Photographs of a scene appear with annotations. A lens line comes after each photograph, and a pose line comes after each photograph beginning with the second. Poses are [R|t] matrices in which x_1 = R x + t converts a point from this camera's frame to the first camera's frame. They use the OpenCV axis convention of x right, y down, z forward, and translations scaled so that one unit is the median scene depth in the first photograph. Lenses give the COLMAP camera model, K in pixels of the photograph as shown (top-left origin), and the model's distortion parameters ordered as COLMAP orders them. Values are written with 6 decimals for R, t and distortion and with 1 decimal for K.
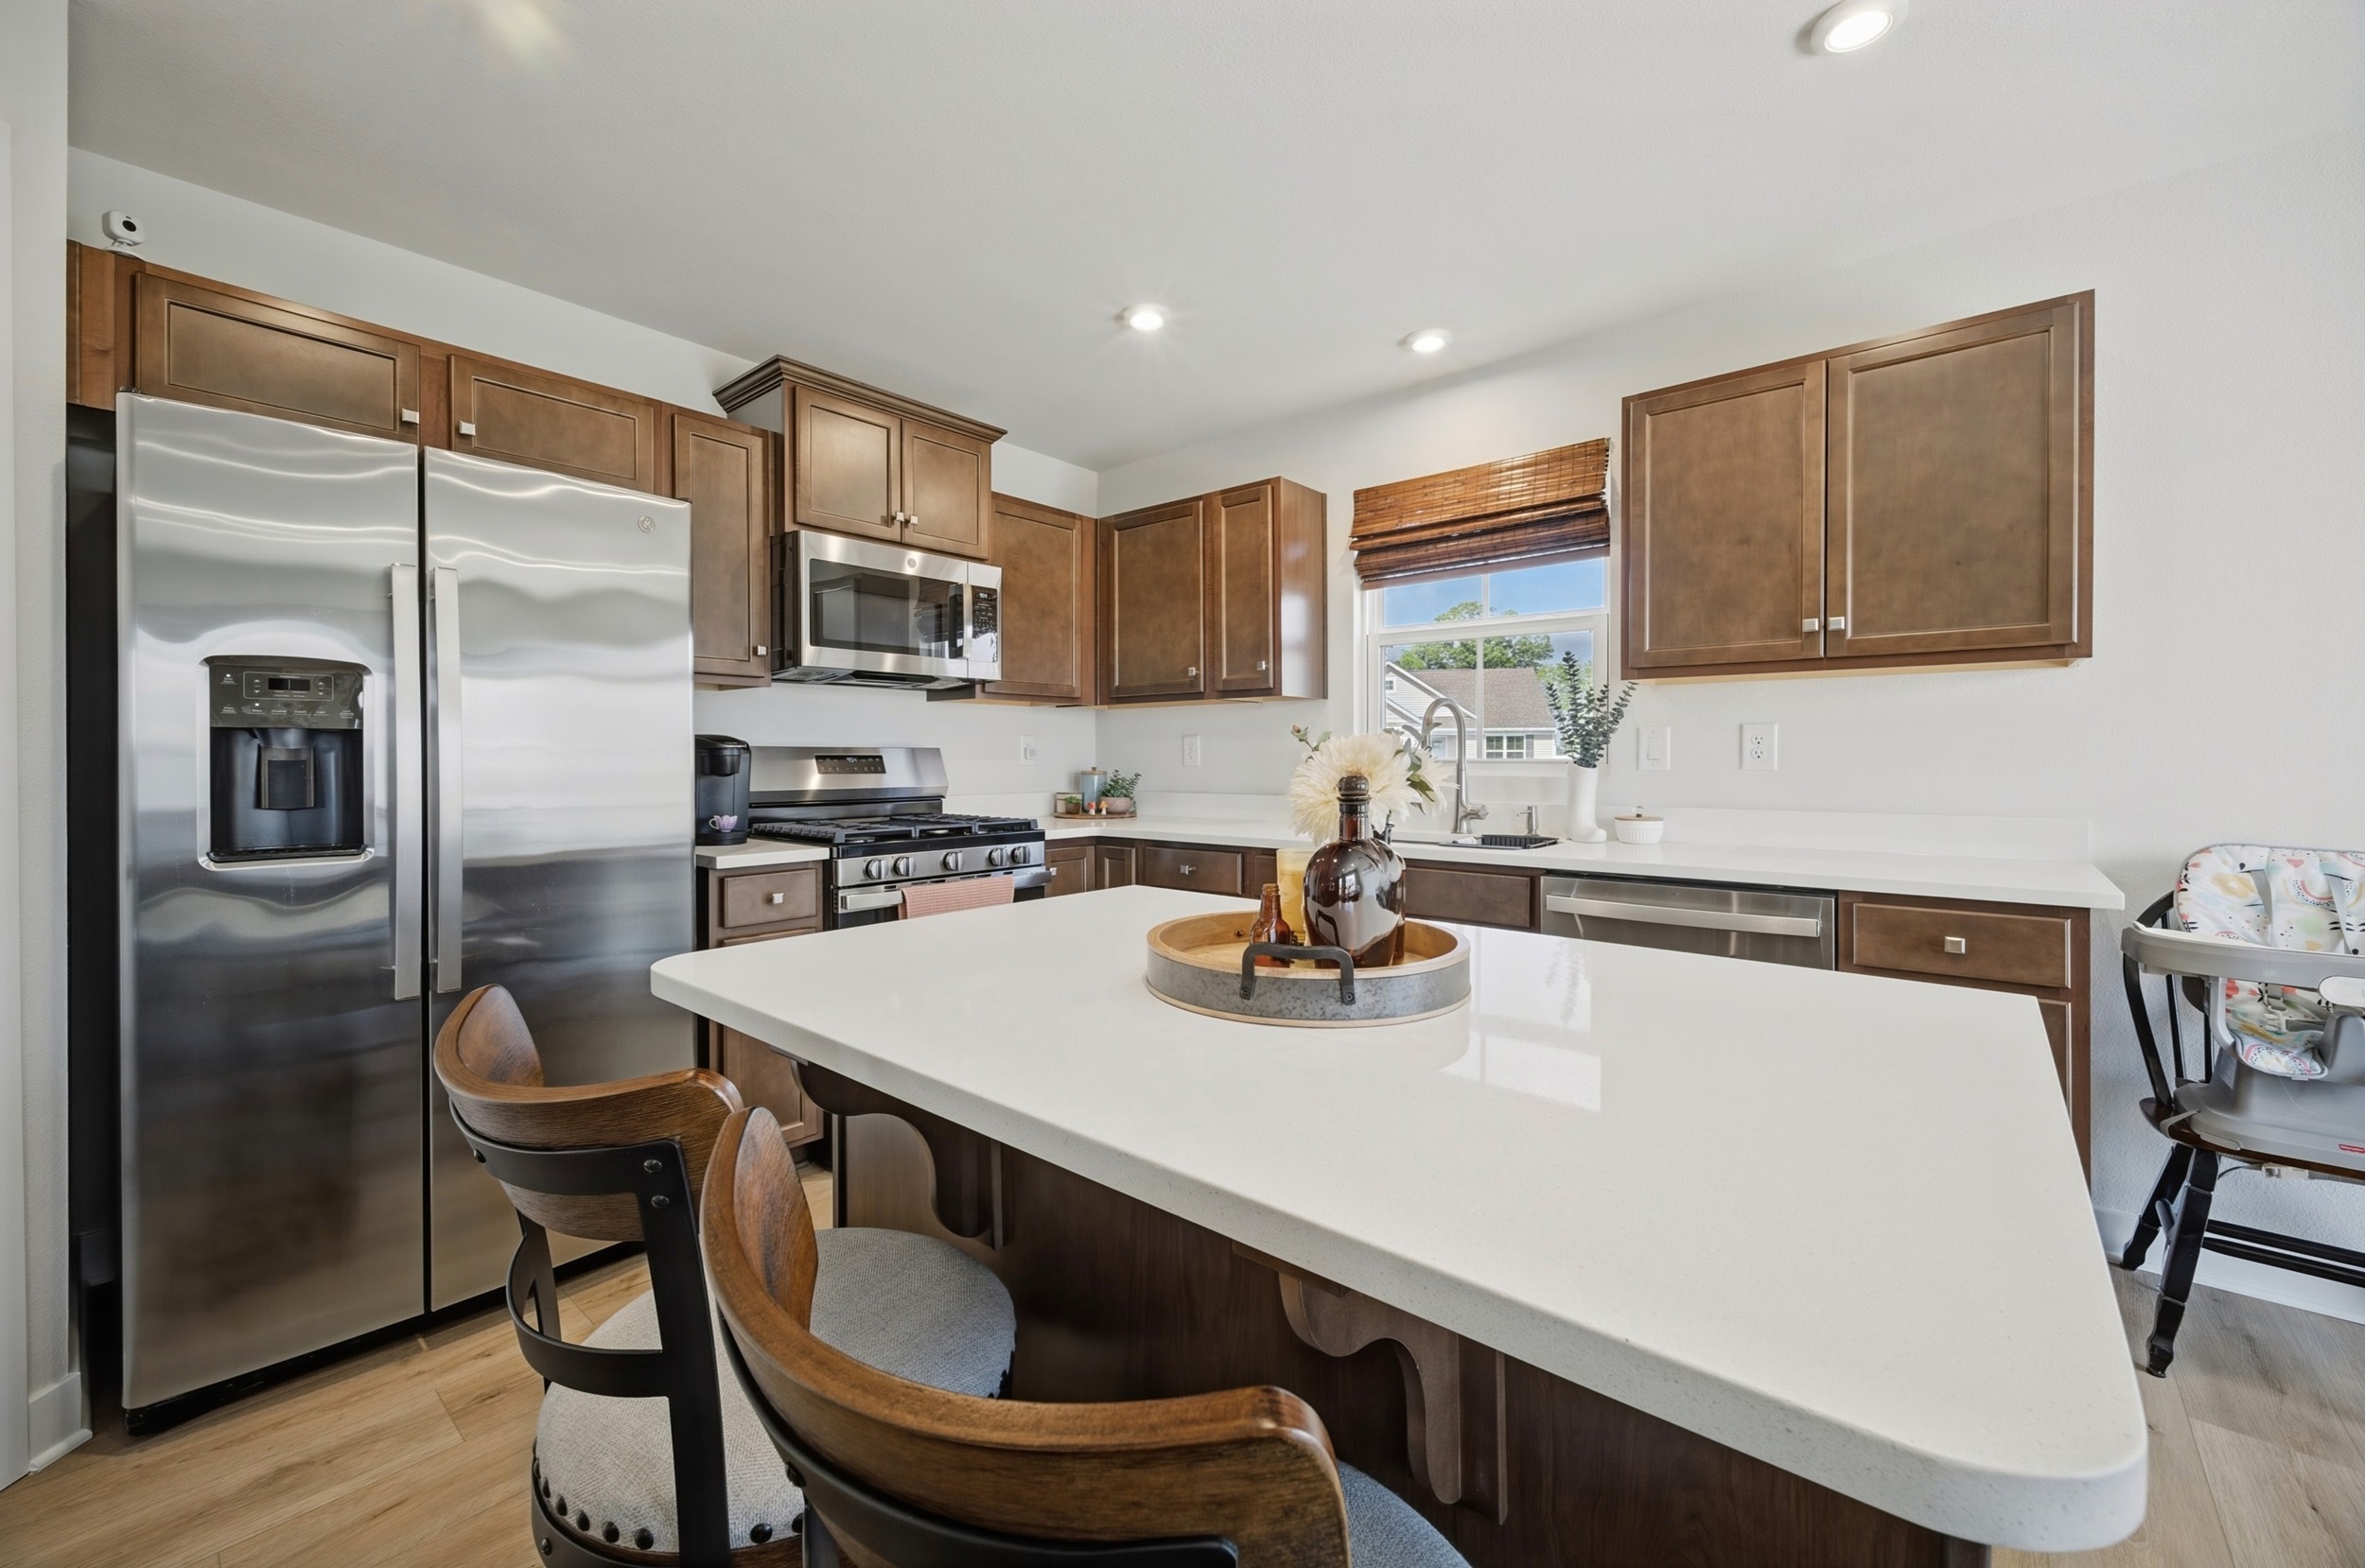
lens RADIAL K [[941.5, 0, 1172.7], [0, 941.5, 754.7], [0, 0, 1]] dist [-0.001017, 0.000379]
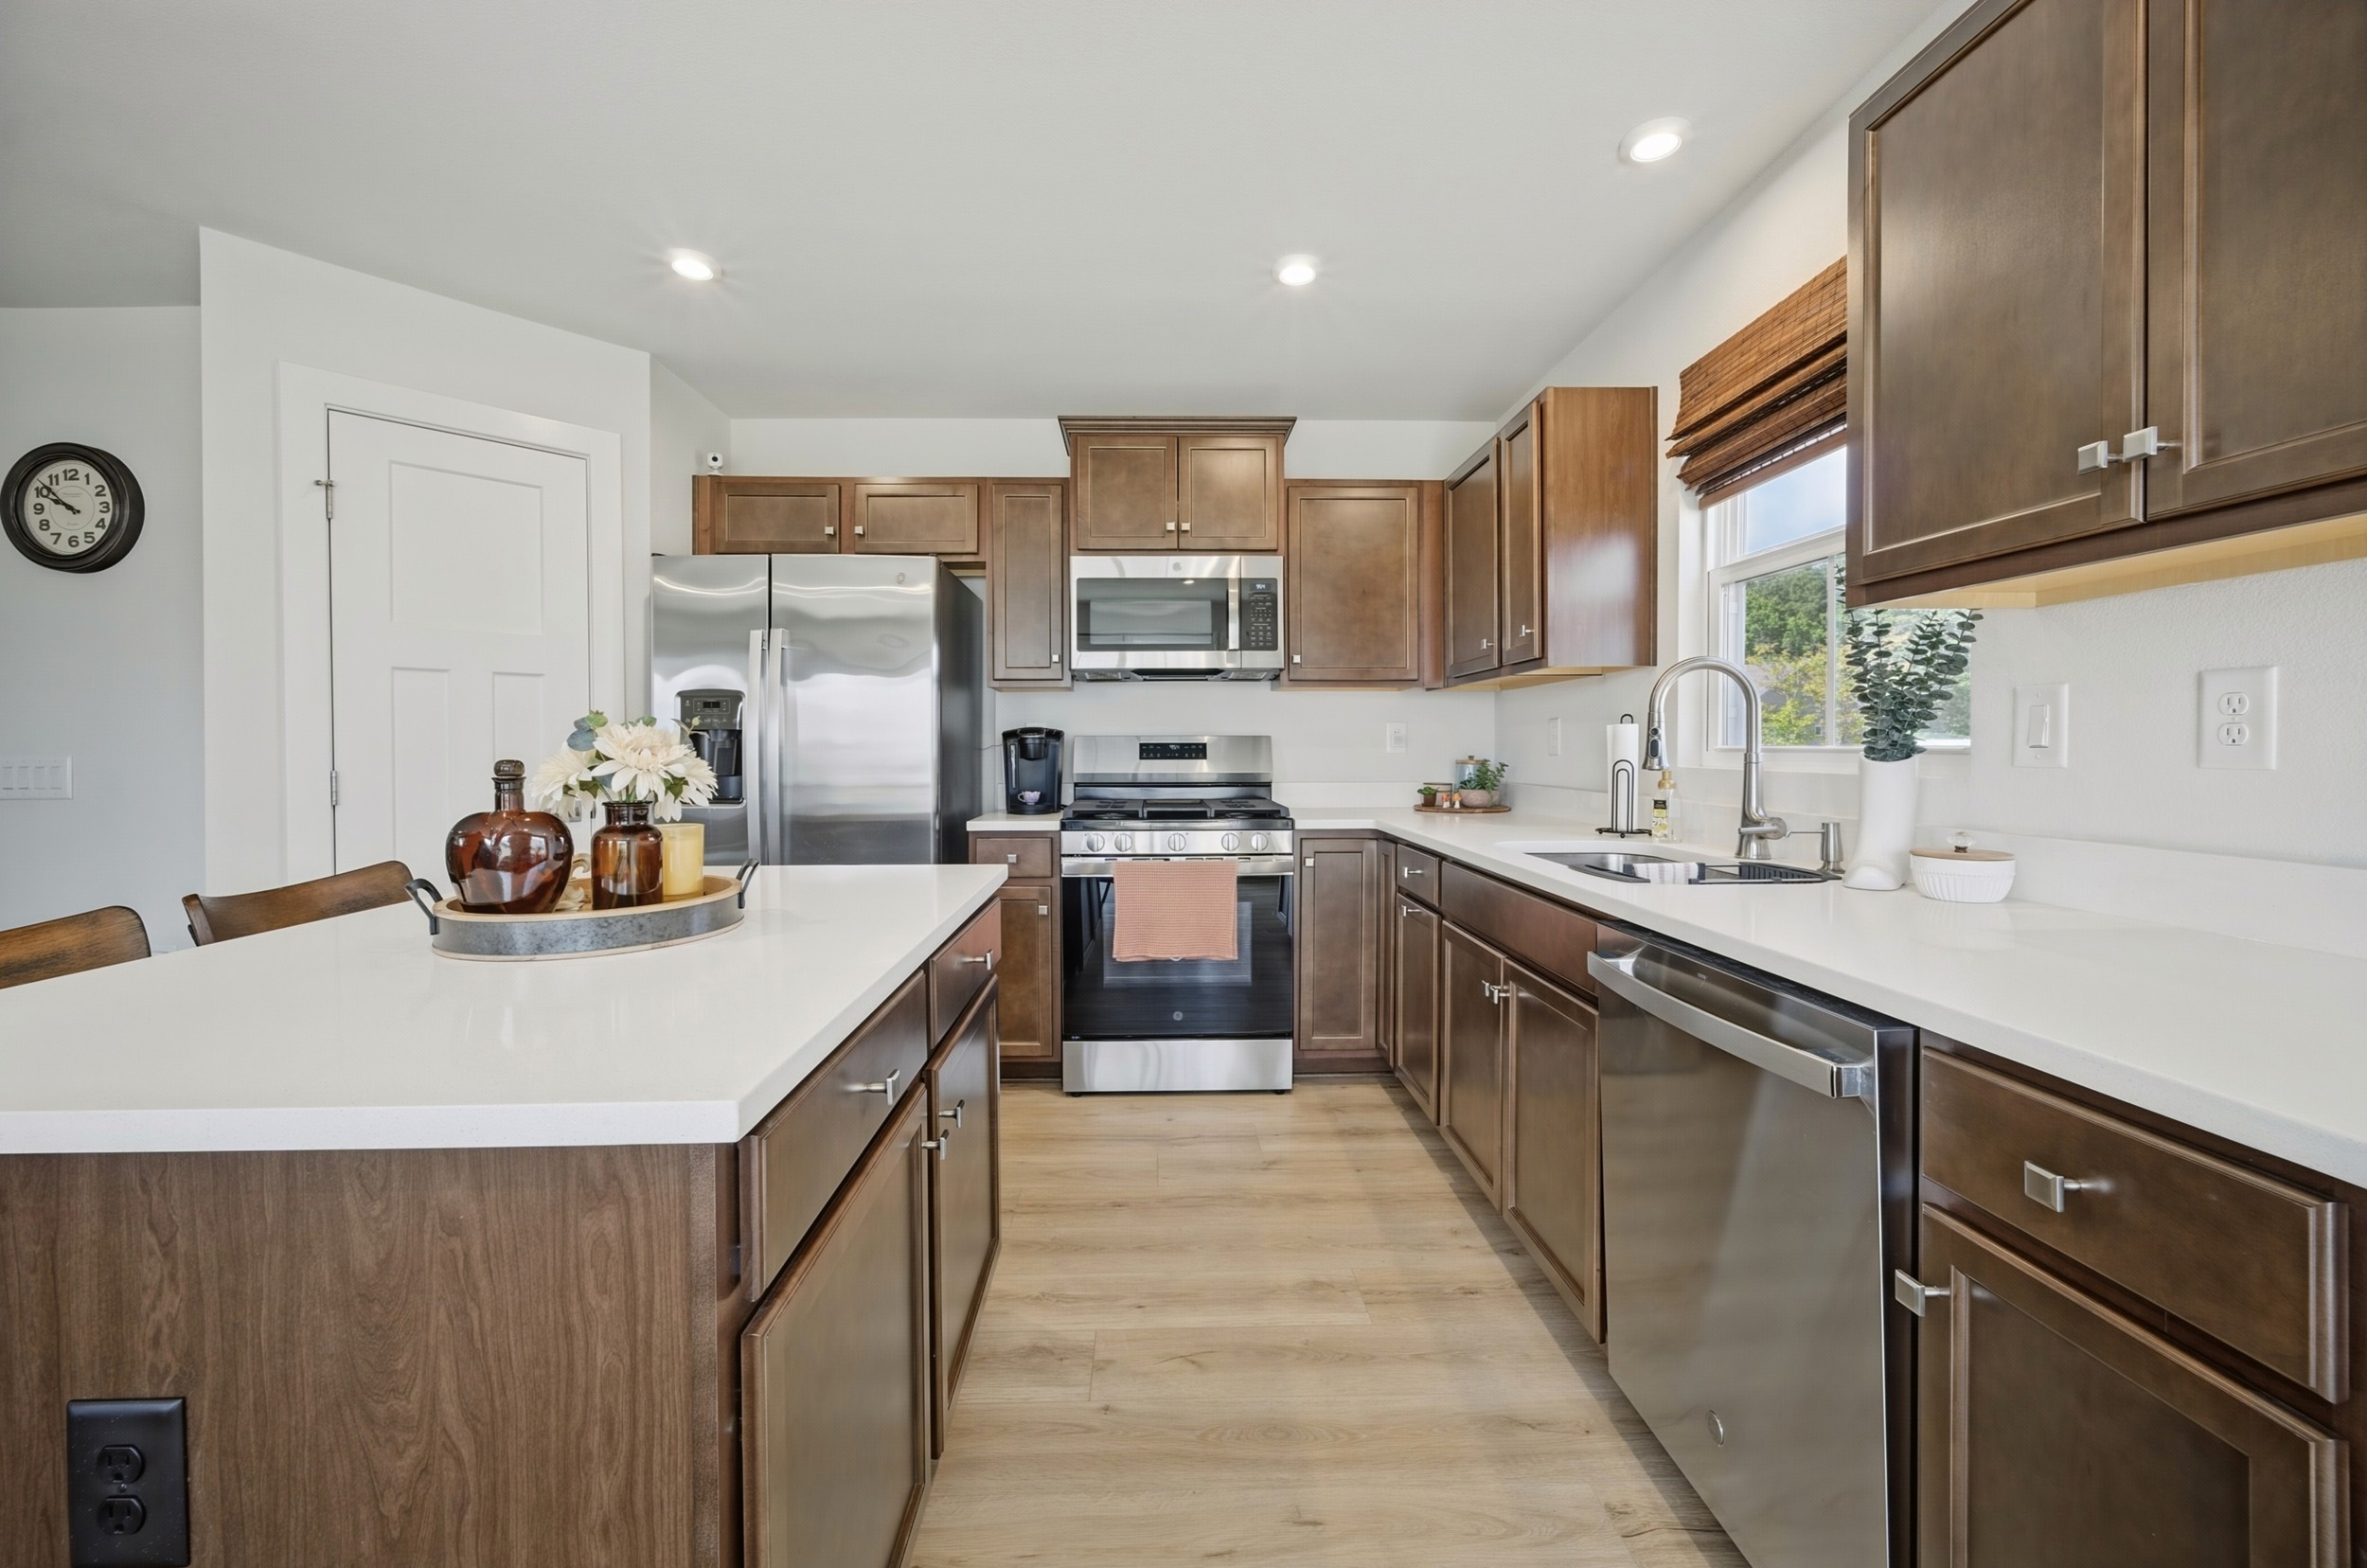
lens RADIAL K [[942.5, 0, 1173.0], [0, 942.5, 759.7], [0, 0, 1]] dist [-0.001017, 0.000379]
pose [[0.668795, 0.009403, -0.743388, 0.593623], [0.003790, 0.999864, 0.016057, 0.001844], [0.743438, -0.013557, 0.668668, 0.288423]]
